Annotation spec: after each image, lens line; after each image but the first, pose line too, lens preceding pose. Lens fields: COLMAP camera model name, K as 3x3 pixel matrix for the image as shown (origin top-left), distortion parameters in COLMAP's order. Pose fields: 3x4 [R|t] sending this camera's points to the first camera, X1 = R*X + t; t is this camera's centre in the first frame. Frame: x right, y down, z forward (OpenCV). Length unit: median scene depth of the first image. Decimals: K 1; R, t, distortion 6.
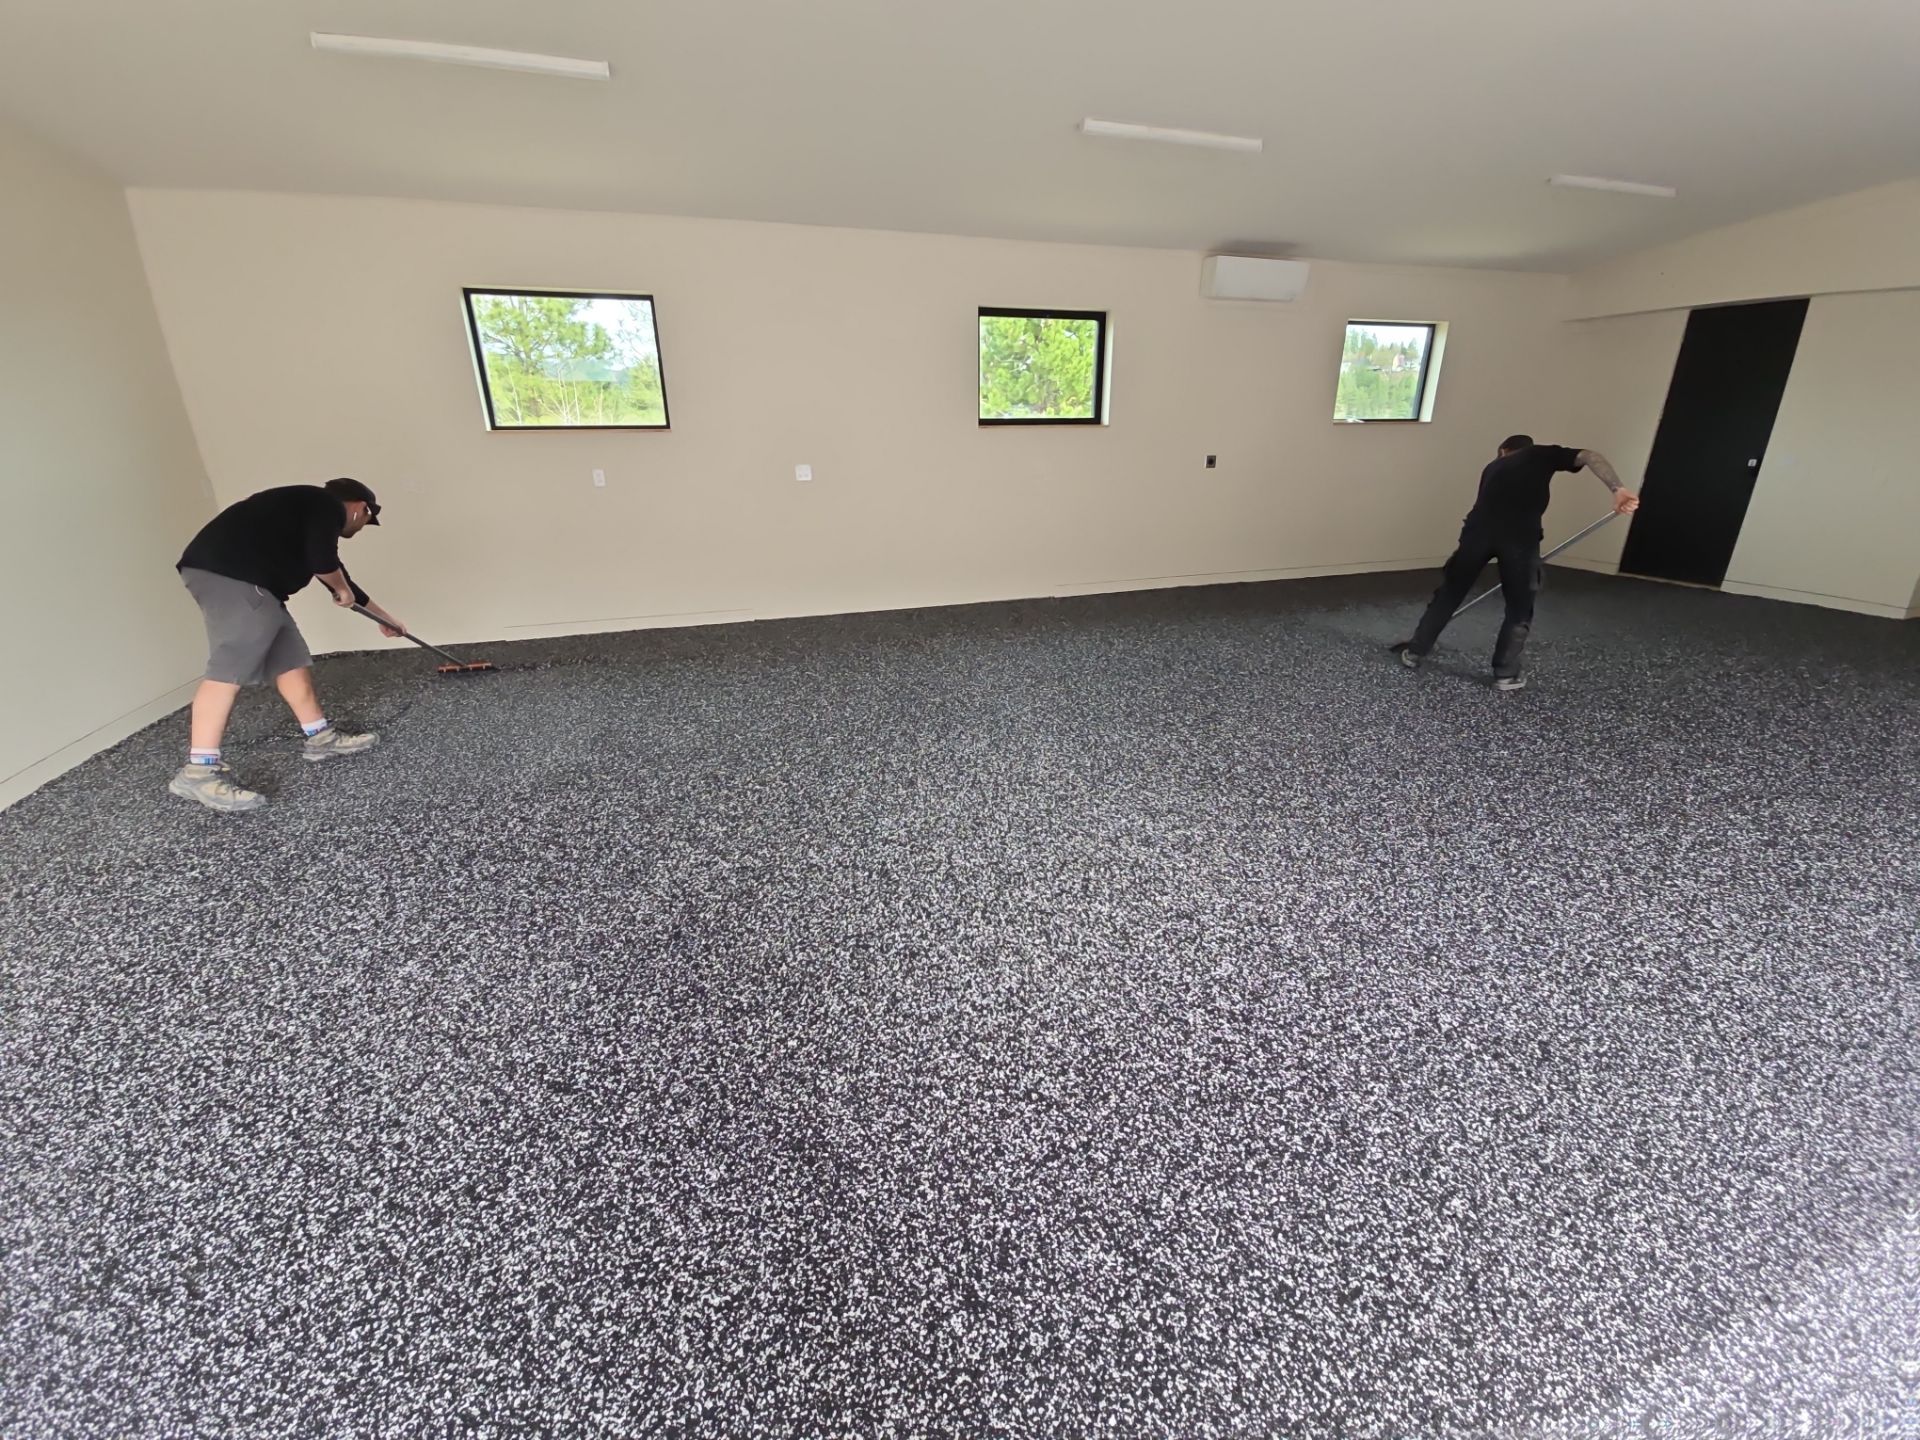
lens RADIAL K [[757.7, 0, 965.2], [0, 757.7, 705.7], [0, 0, 1]] dist [-0.001974, 0.000043]
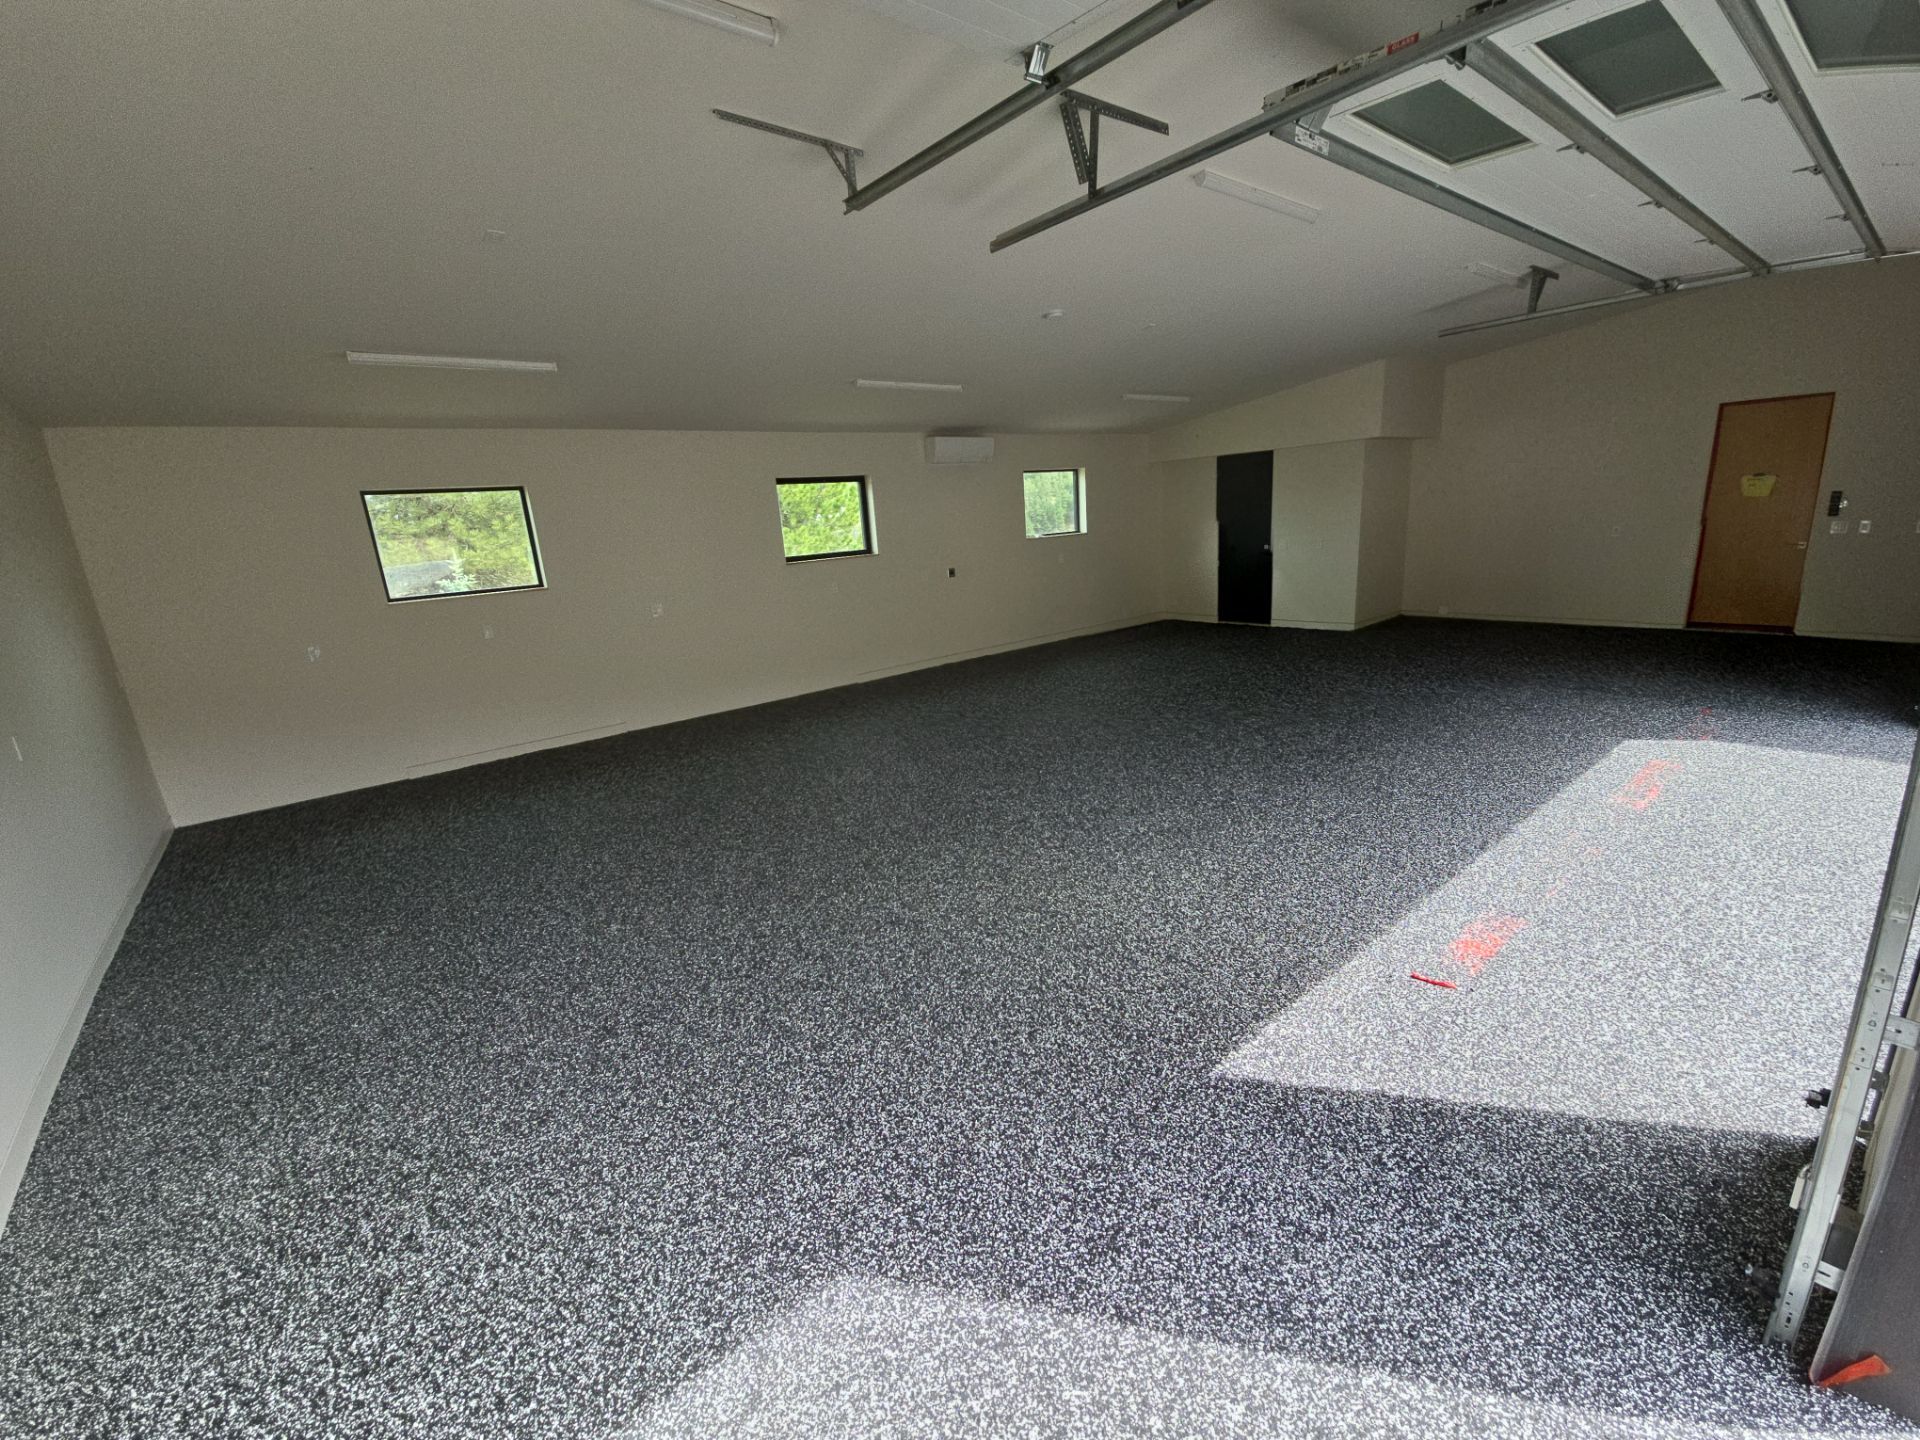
lens RADIAL K [[808.3, 0, 967.8], [0, 808.3, 721.9], [0, 0, 1]] dist [-0.000215, -0.000090]
pose [[0.928188, -0.144515, 0.342904, -0.304404], [0.181285, 0.980369, -0.077538, 0.098611], [-0.324967, 0.134133, 0.936165, -0.550702]]
